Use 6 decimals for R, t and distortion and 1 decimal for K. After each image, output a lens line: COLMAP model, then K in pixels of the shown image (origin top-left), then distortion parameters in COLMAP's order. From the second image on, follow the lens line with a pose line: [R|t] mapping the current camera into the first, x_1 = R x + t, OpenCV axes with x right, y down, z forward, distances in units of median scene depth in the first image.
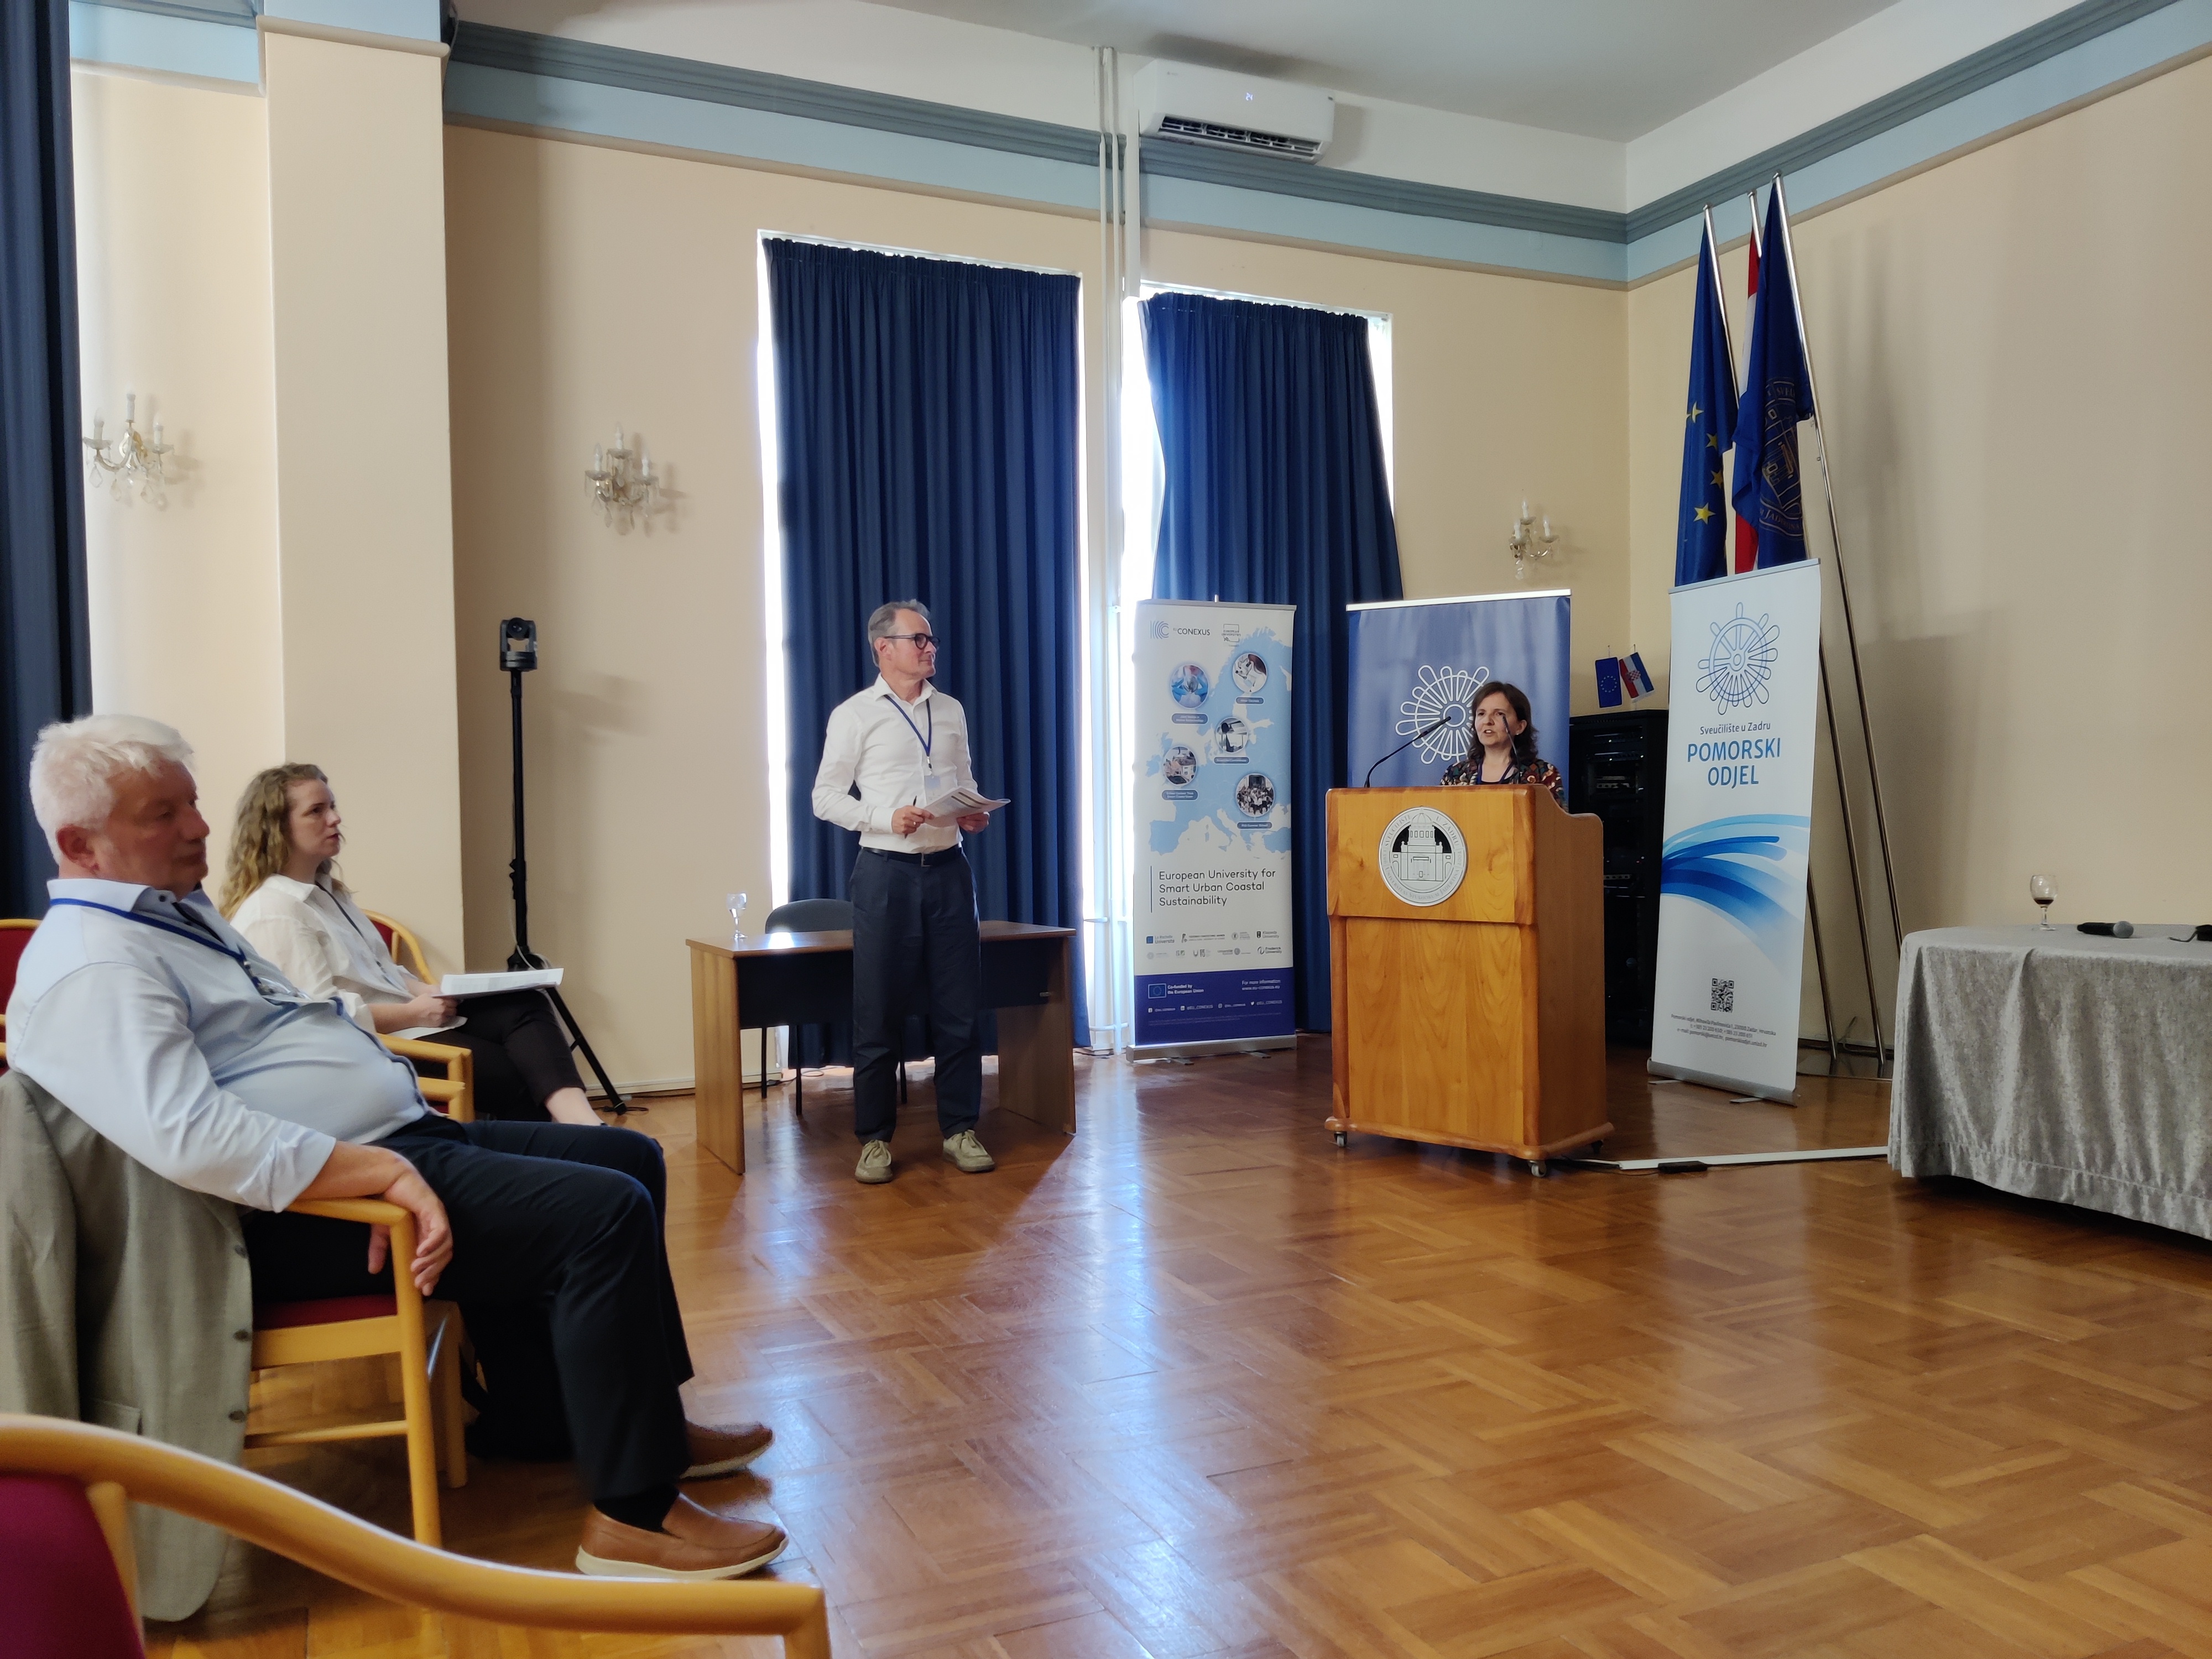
lens RADIAL K [[1651.8, 0, 1087.3], [0, 1651.8, 862.8], [0, 0, 1]] dist [0.059361, -0.085620]
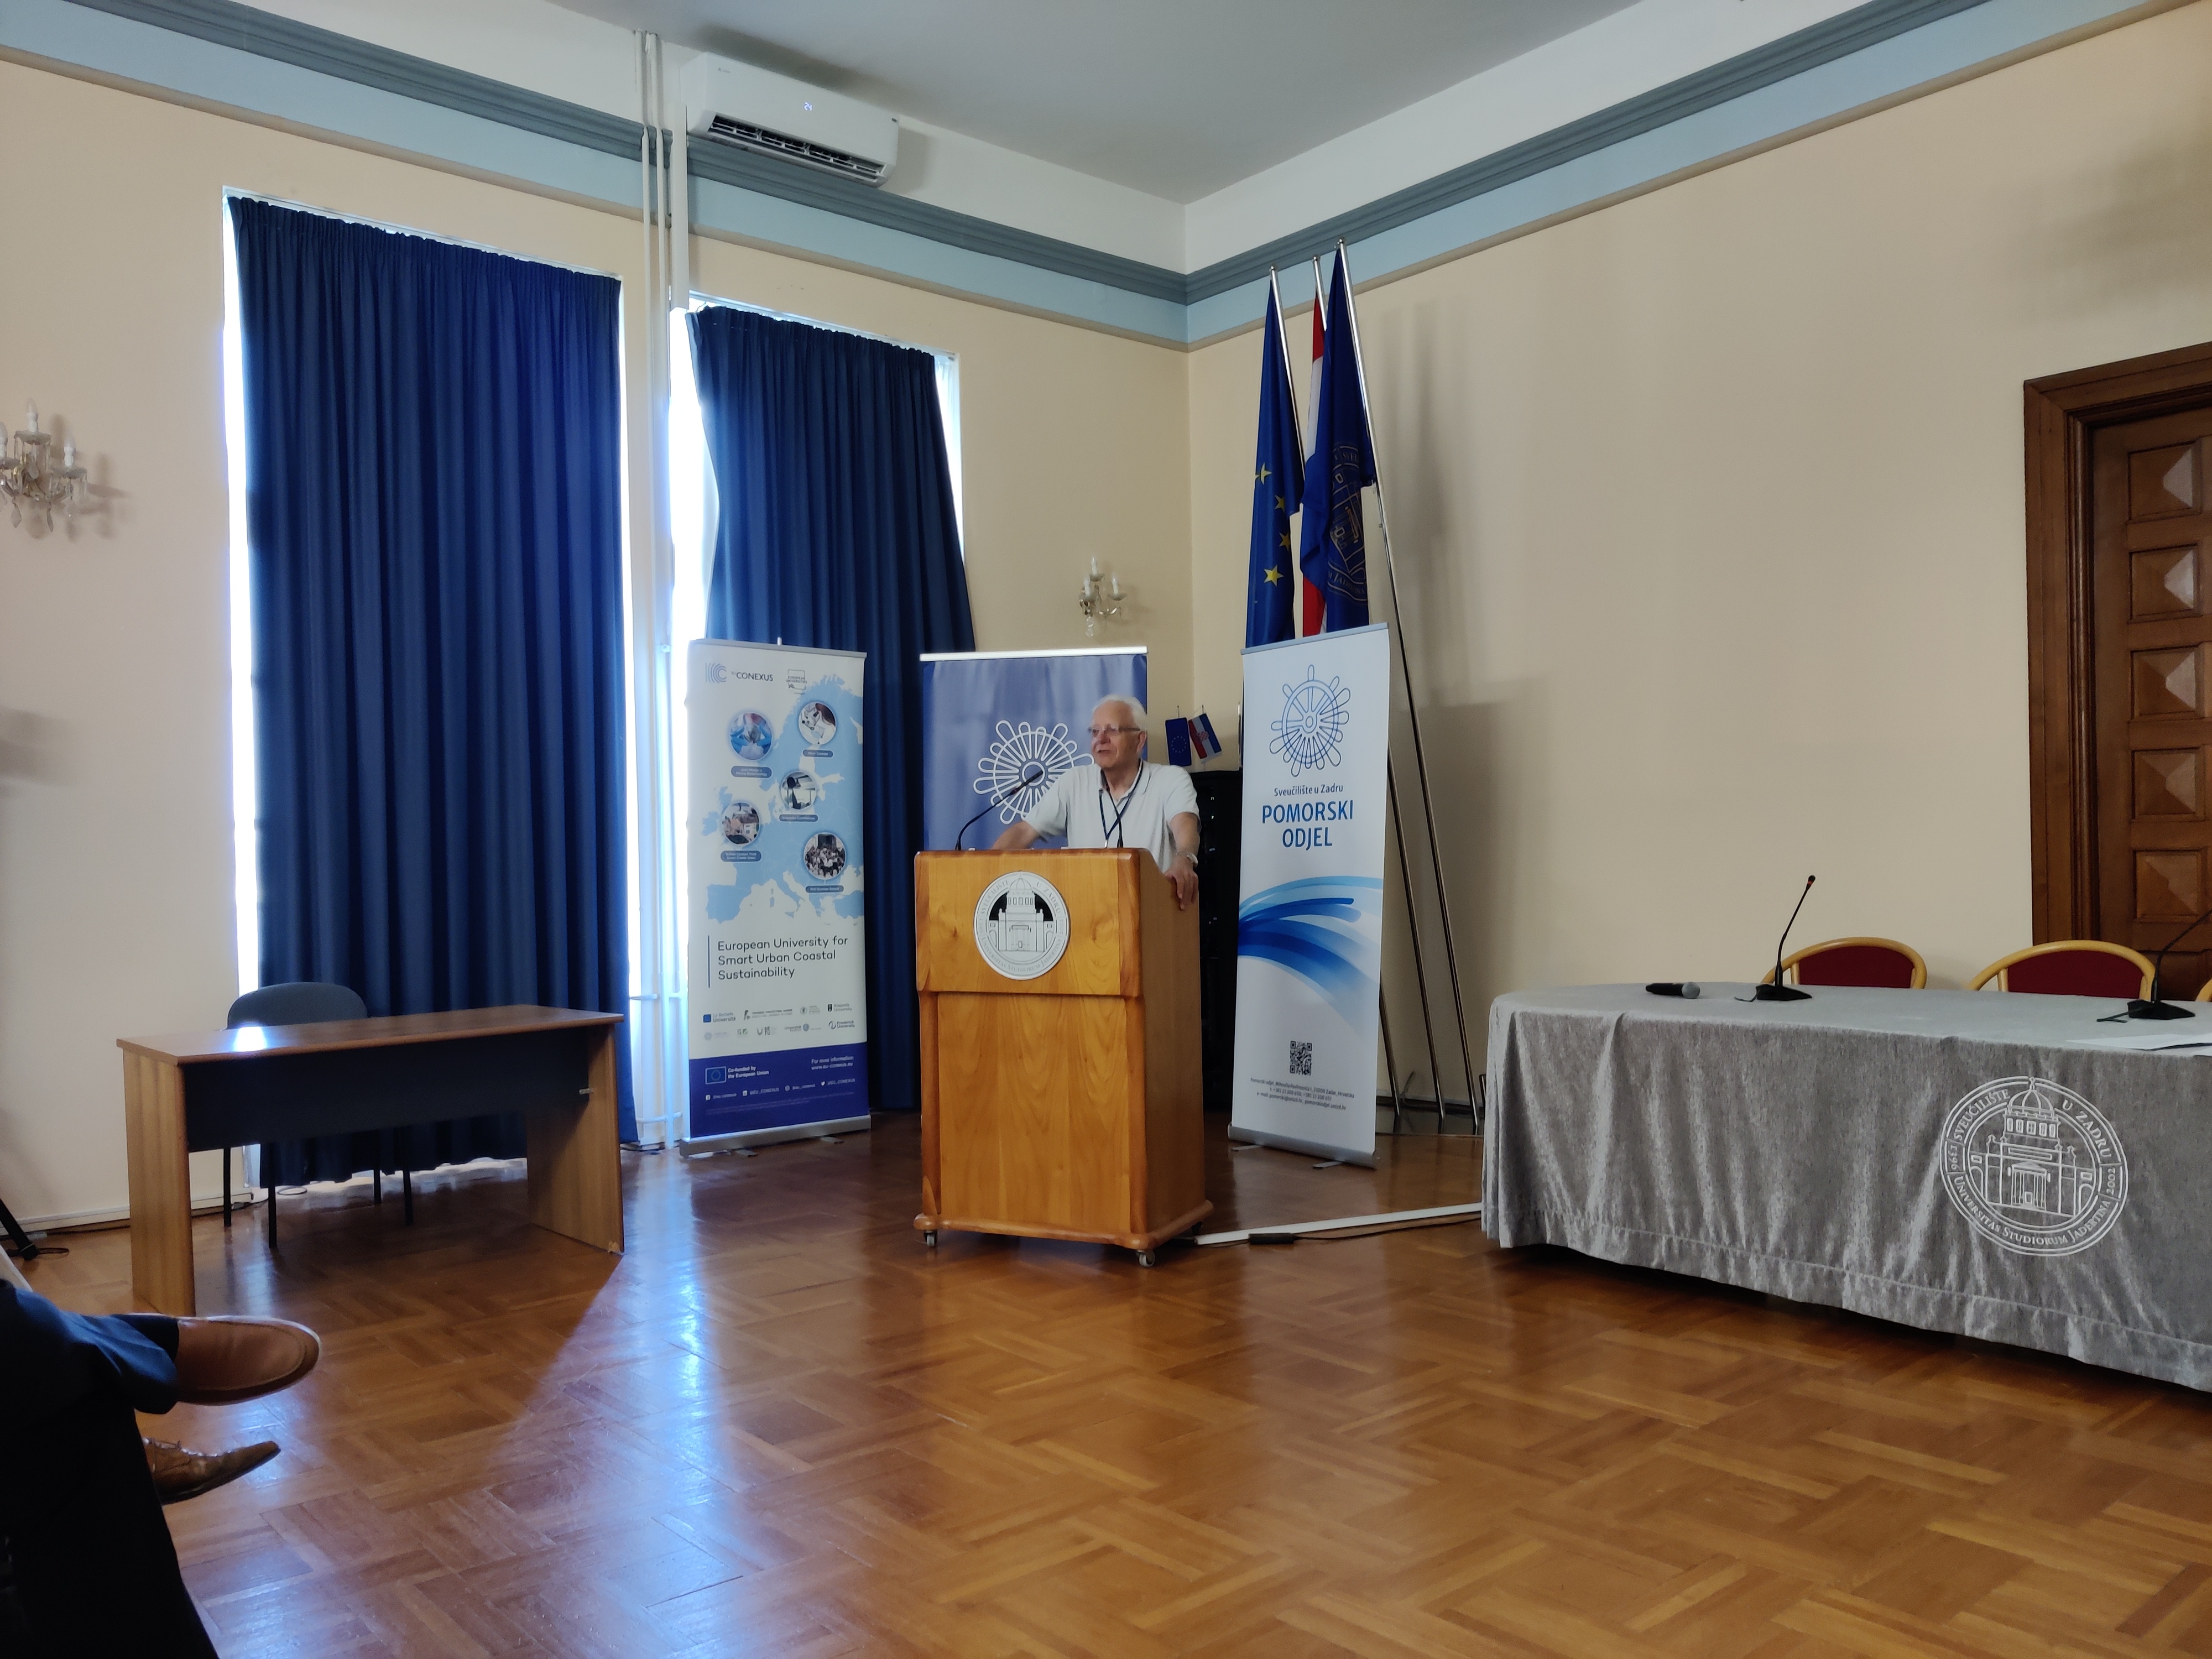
lens RADIAL K [[1651.8, 0, 1087.3], [0, 1651.8, 862.8], [0, 0, 1]] dist [0.059361, -0.085620]
pose [[0.962194, -0.003249, 0.272347, -0.008819], [0.012065, 0.999456, -0.030702, -0.007956], [-0.272099, 0.032827, 0.961709, 0.083805]]
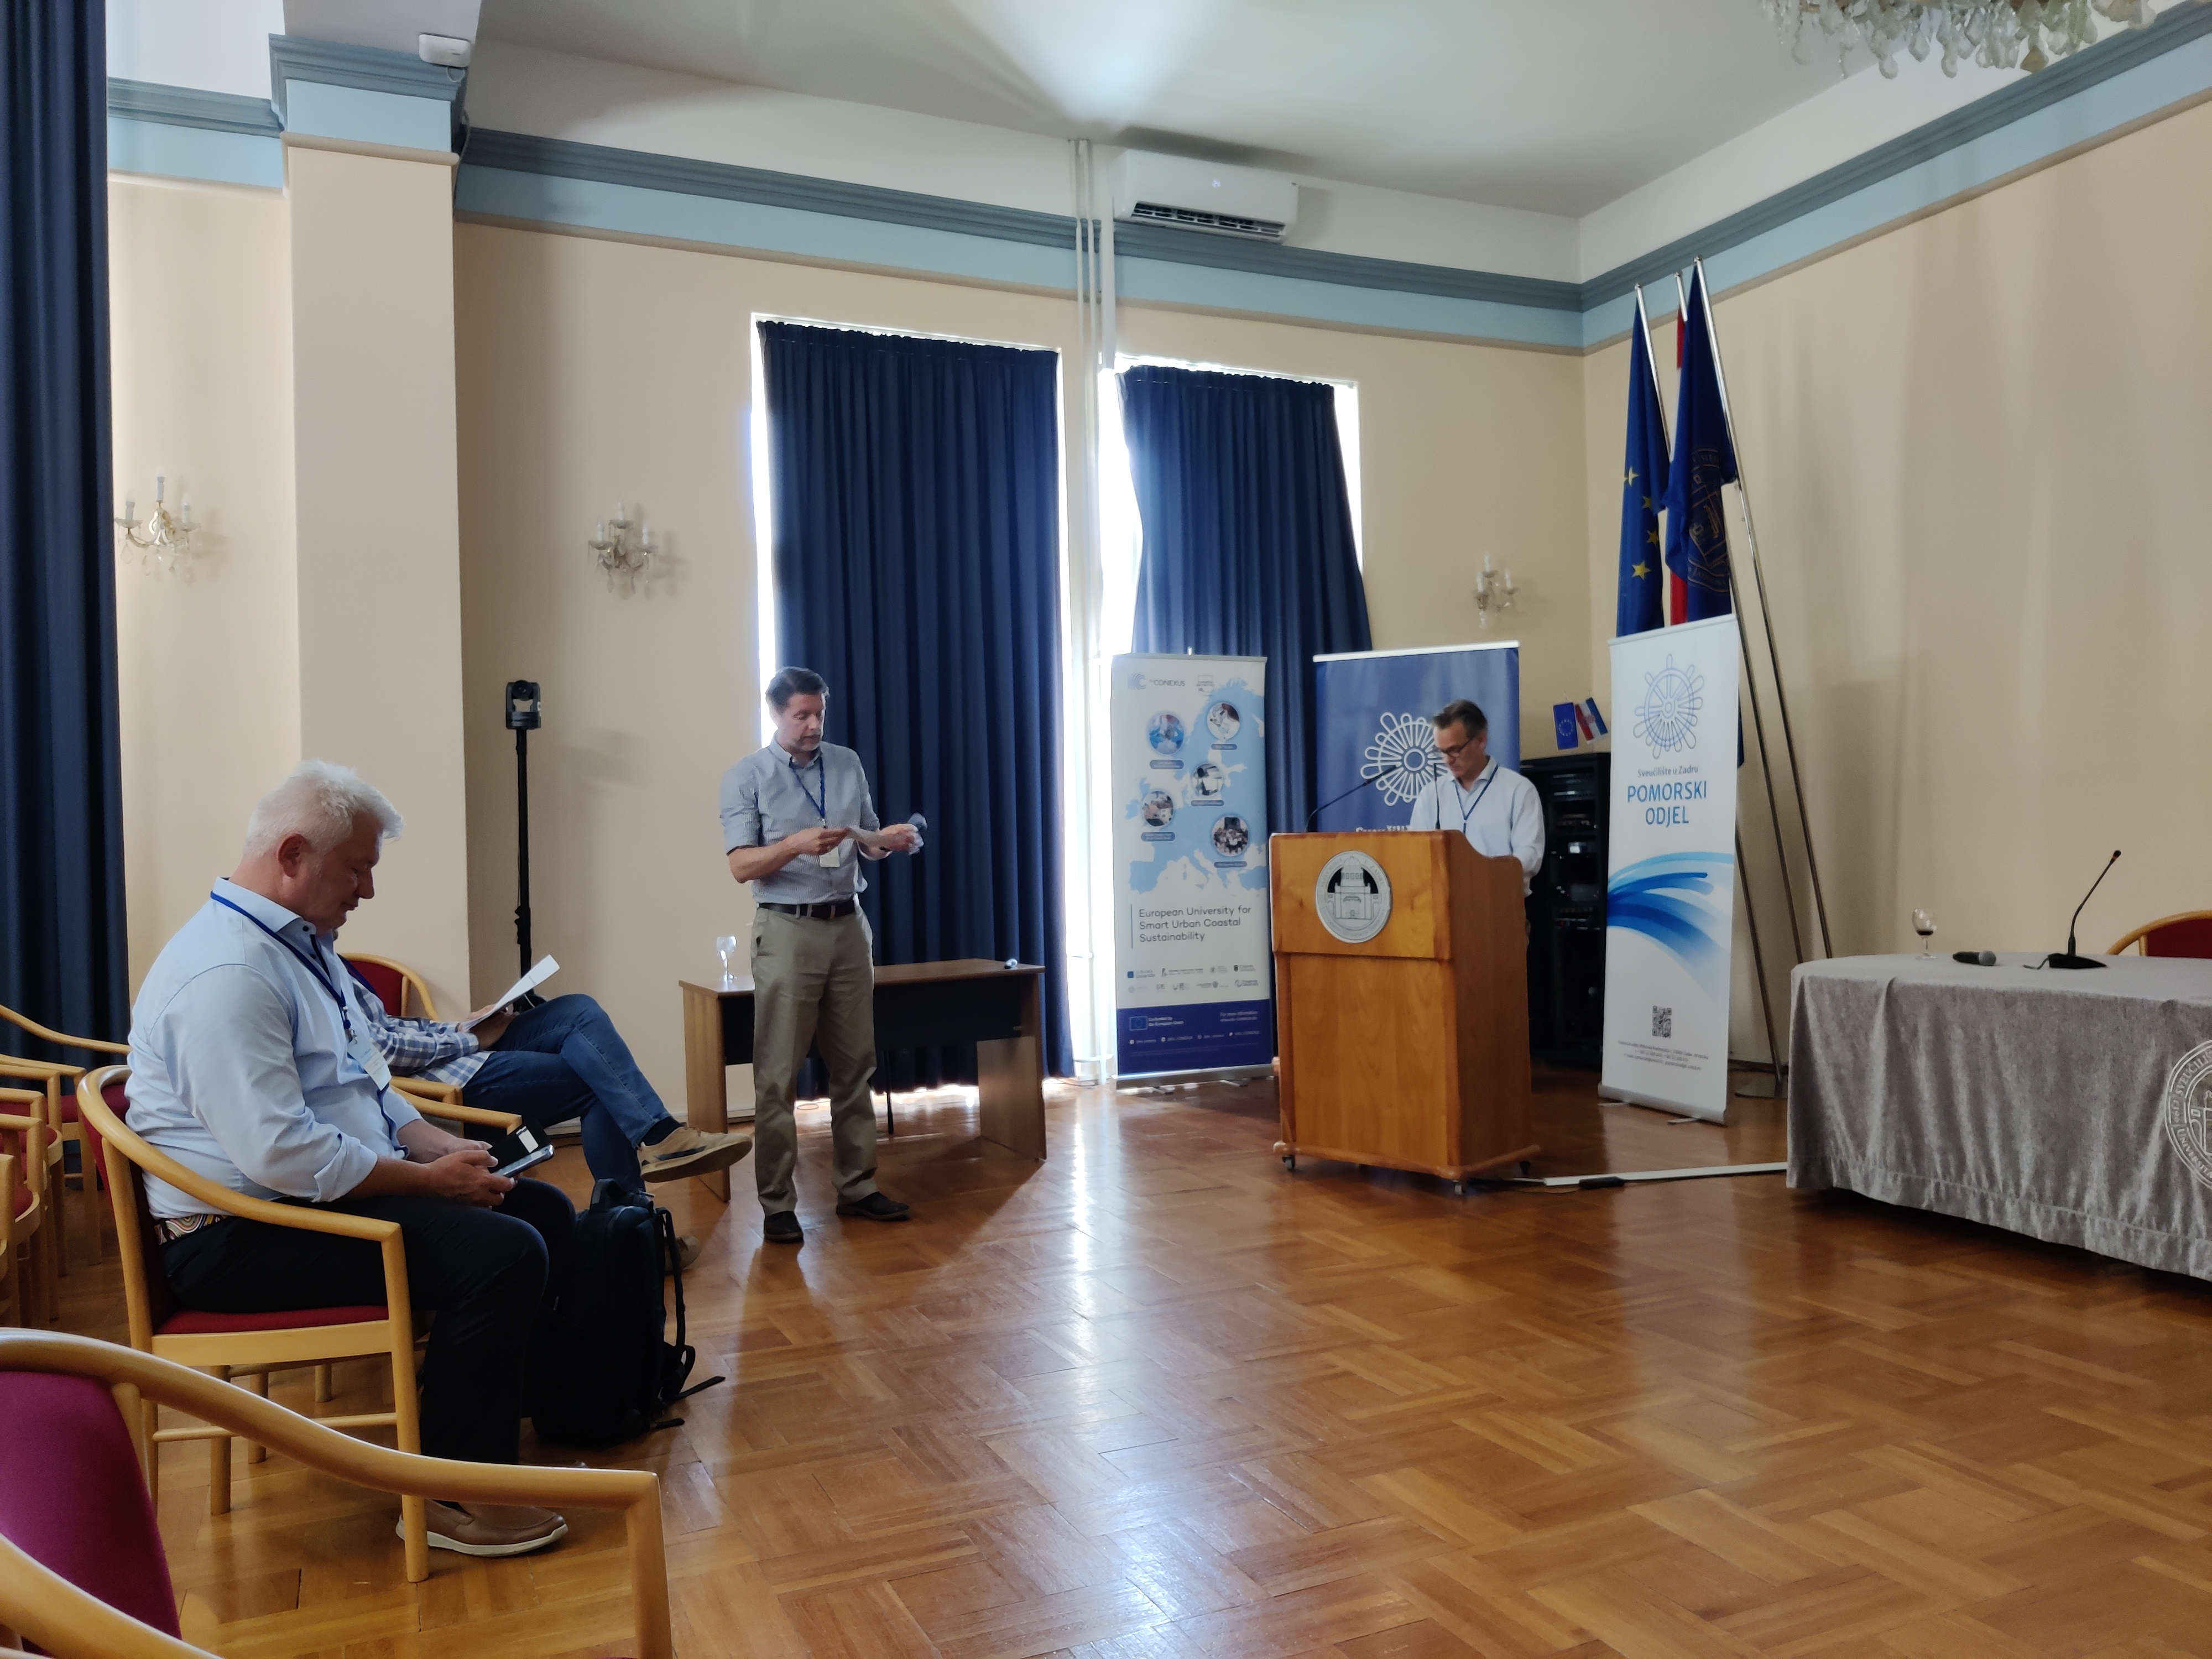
lens RADIAL K [[1674.3, 0, 1152.3], [0, 1674.3, 836.1], [0, 0, 1]] dist [0.061803, -0.103662]
pose [[0.999893, -0.009831, 0.010846, 0.044718], [0.010186, 0.999395, -0.033250, -0.006506], [-0.010512, 0.033357, 0.999388, -0.074823]]
